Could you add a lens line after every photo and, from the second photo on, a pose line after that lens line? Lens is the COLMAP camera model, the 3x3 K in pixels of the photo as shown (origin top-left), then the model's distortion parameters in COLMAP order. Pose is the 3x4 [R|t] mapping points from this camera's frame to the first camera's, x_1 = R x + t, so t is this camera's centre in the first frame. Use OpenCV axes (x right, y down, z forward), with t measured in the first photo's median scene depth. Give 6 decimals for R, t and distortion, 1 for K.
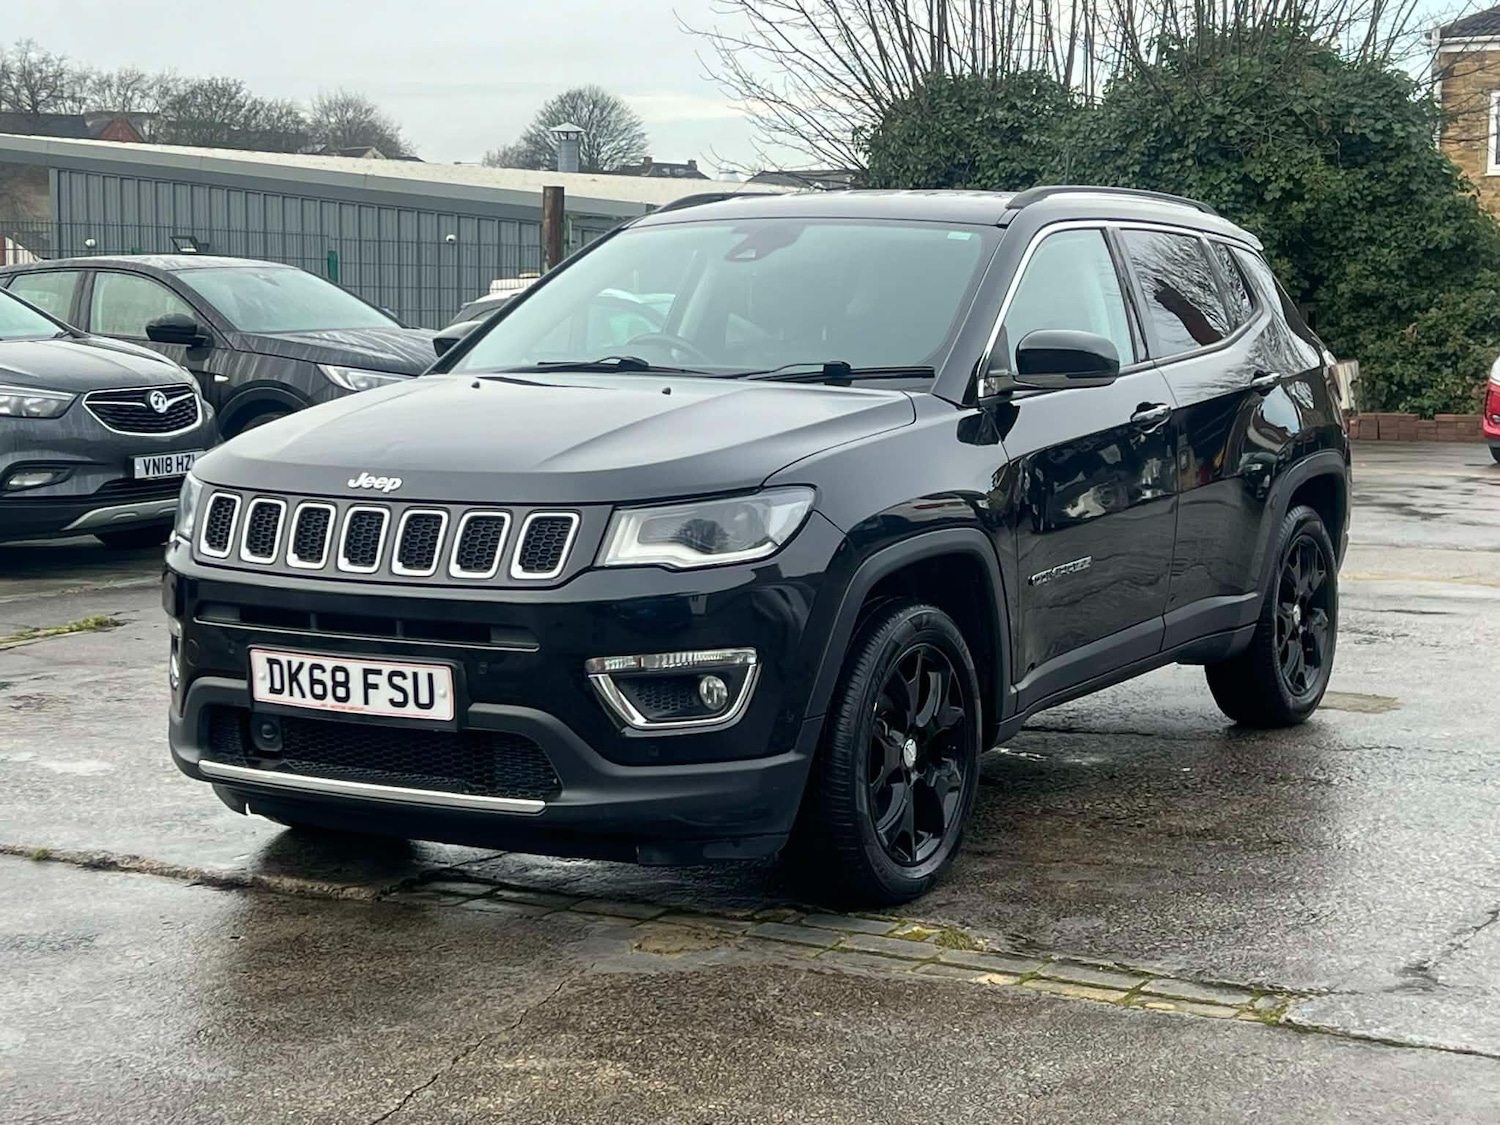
lens RADIAL K [[2580.5, 0, 788.4], [0, 2580.5, 533.8], [0, 0, 1]] dist [0.112839, -0.046558]
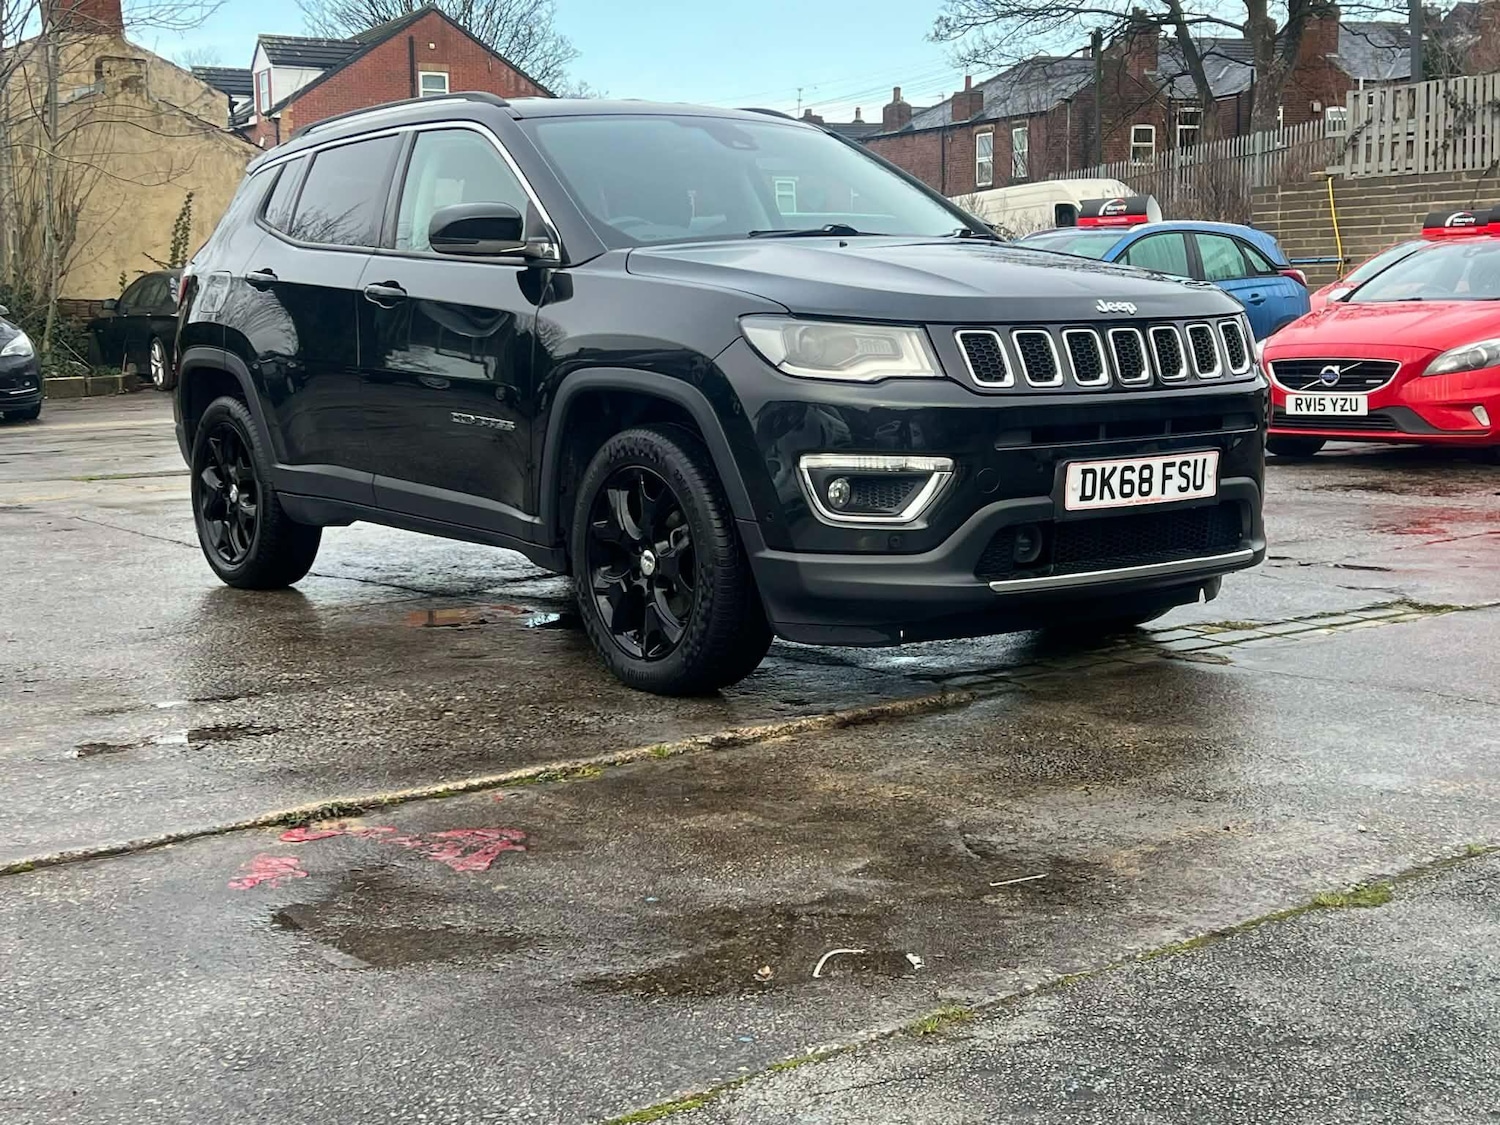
lens RADIAL K [[2105.3, 0, 729.6], [0, 2105.3, 456.5], [0, 0, 1]] dist [0.125521, -0.565245]
pose [[0.413183, -0.076934, 0.907393, -0.741752], [0.106429, 0.993676, 0.035786, -0.003856], [-0.904407, 0.081787, 0.418758, 0.521508]]
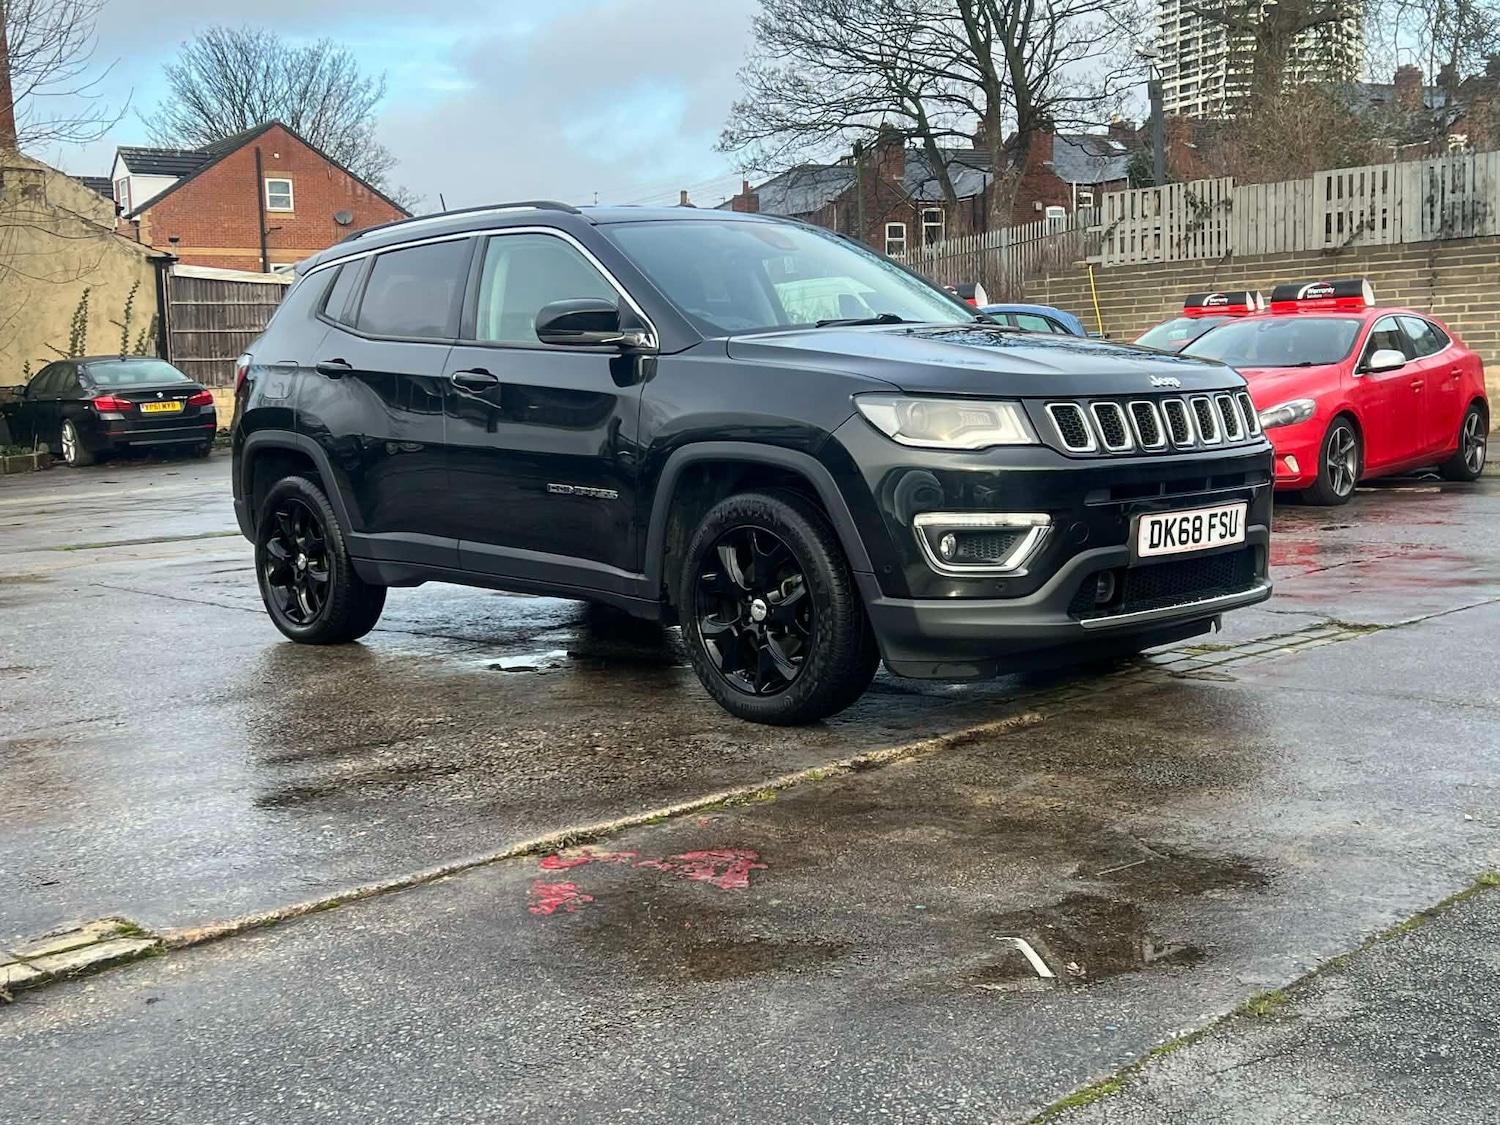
lens RADIAL K [[1798.4, 0, 750.0], [0, 1798.4, 562.5], [0, 0, 1]] dist [0.089149, -0.272458]
pose [[0.310610, -0.114021, 0.943674, -0.767672], [0.126184, 0.988939, 0.077957, -0.018748], [-0.942125, 0.094863, 0.321562, 0.619303]]
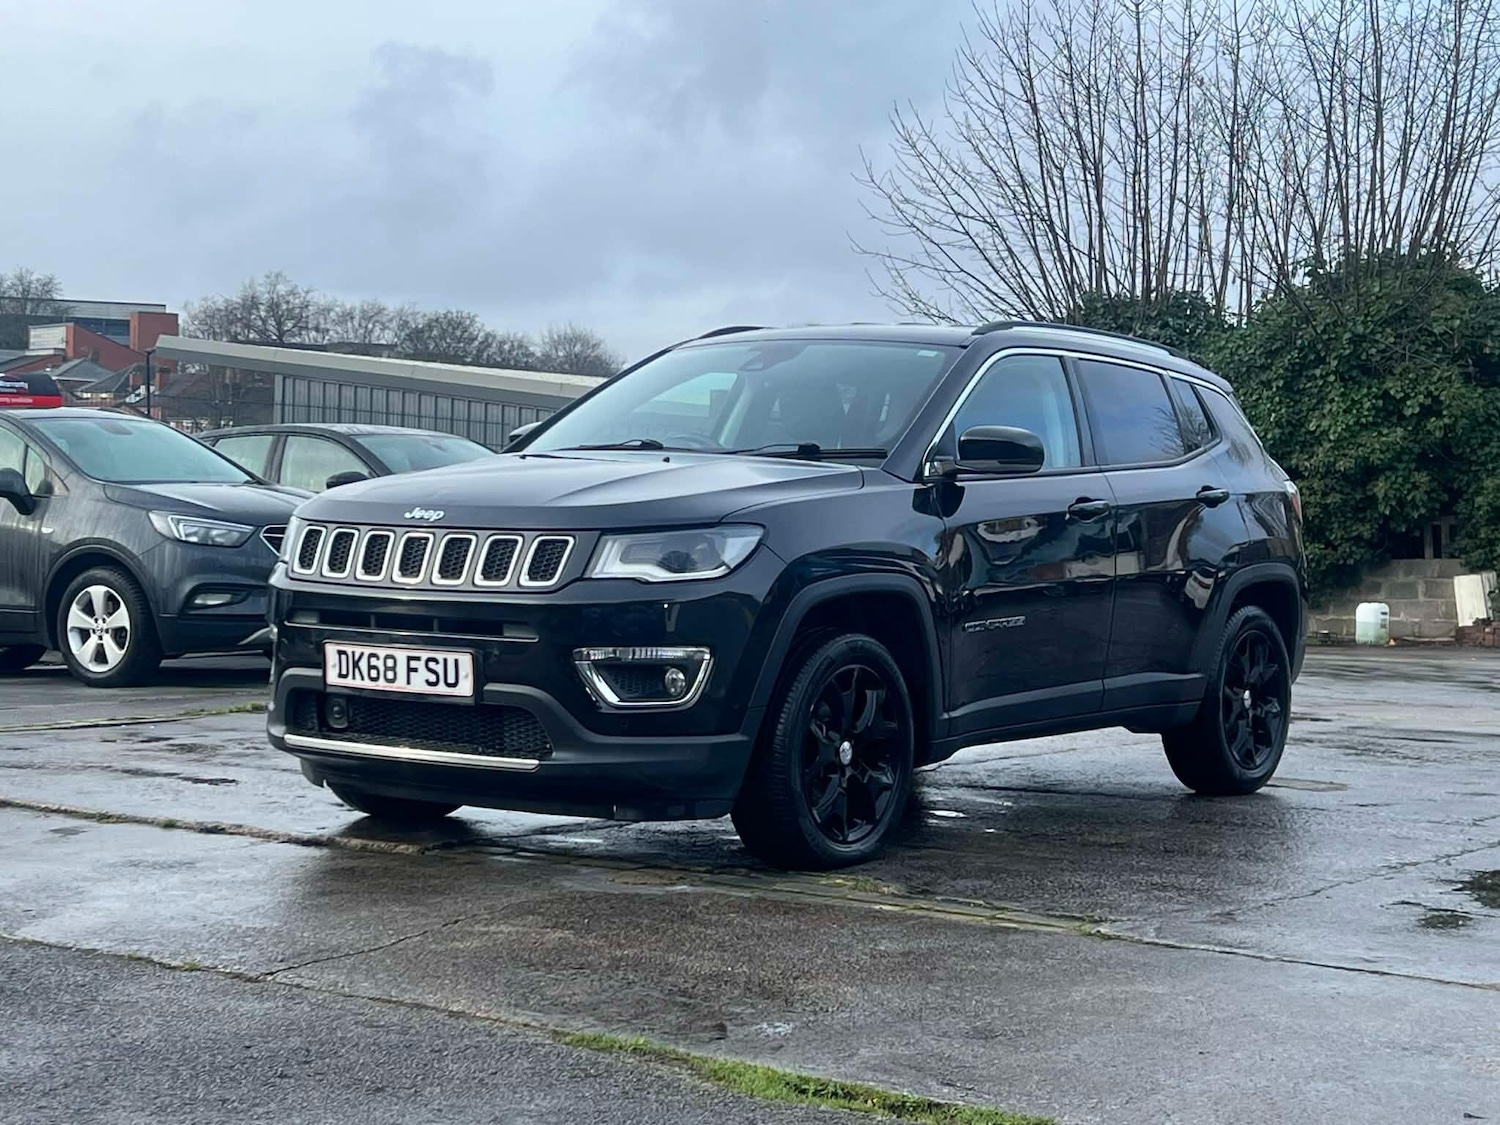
lens RADIAL K [[2547.9, 0, 750.0], [0, 2547.9, 562.5], [0, 0, 1]] dist [0.203996, -0.921899]
pose [[0.995157, 0.025059, -0.095049, 0.083413], [-0.032353, 0.996584, -0.075990, 0.064836], [0.092820, 0.078697, 0.992568, -0.165541]]
